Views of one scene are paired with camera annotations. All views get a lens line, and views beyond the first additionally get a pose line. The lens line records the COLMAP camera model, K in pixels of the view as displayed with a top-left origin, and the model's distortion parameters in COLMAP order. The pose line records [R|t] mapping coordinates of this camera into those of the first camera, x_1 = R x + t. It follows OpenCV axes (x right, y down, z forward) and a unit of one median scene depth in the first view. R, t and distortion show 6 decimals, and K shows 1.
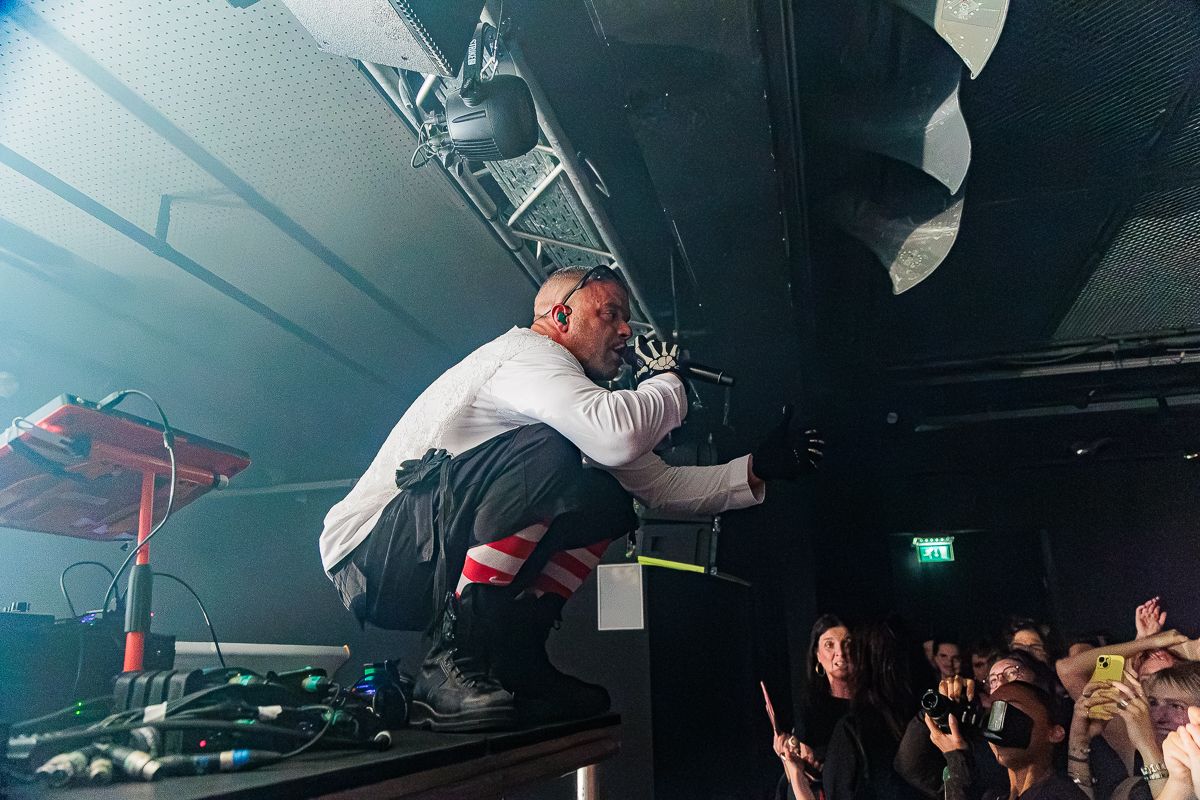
lens RADIAL K [[849.5, 0, 571.9], [0, 849.5, 387.2], [0, 0, 1]] dist [0.003051, 0.026749]
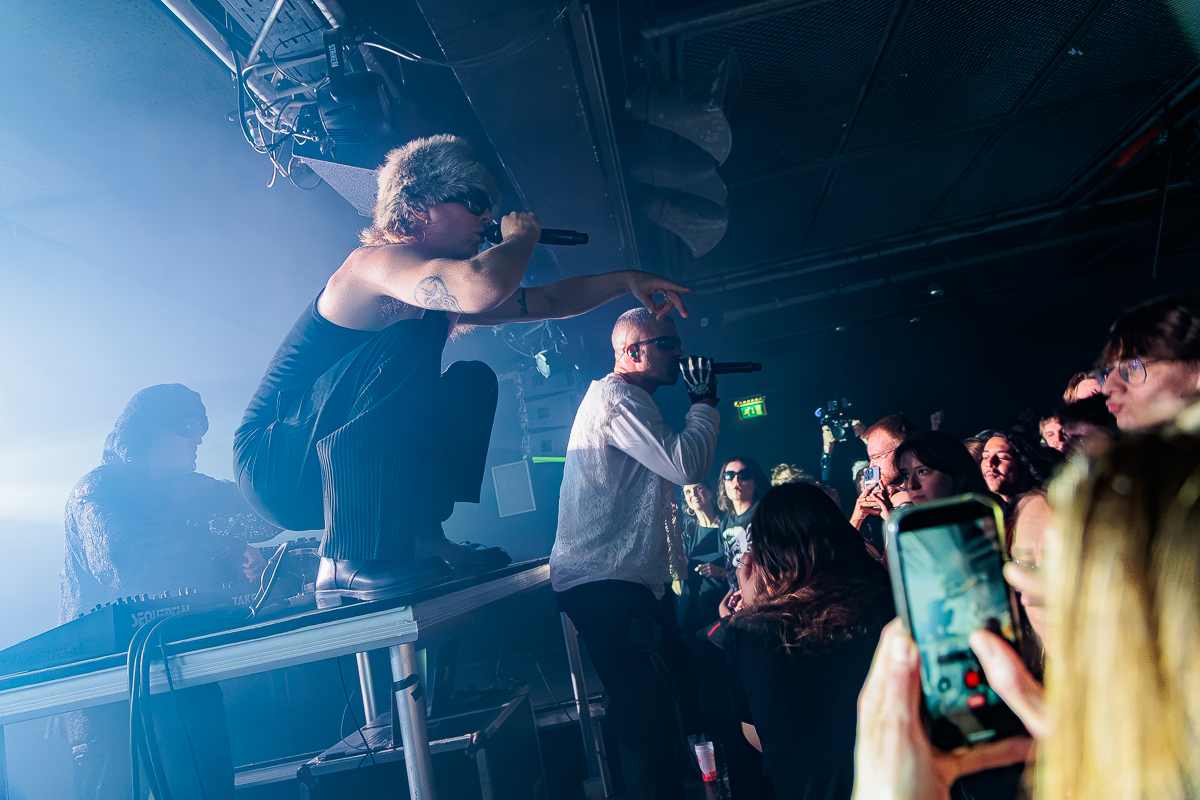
lens RADIAL K [[849.5, 0, 571.9], [0, 849.5, 387.2], [0, 0, 1]] dist [0.003051, 0.026749]
pose [[0.971720, -0.151390, 0.181224, -0.042549], [0.127723, 0.982459, 0.135874, -0.038885], [-0.198615, -0.108885, 0.974010, -0.138089]]
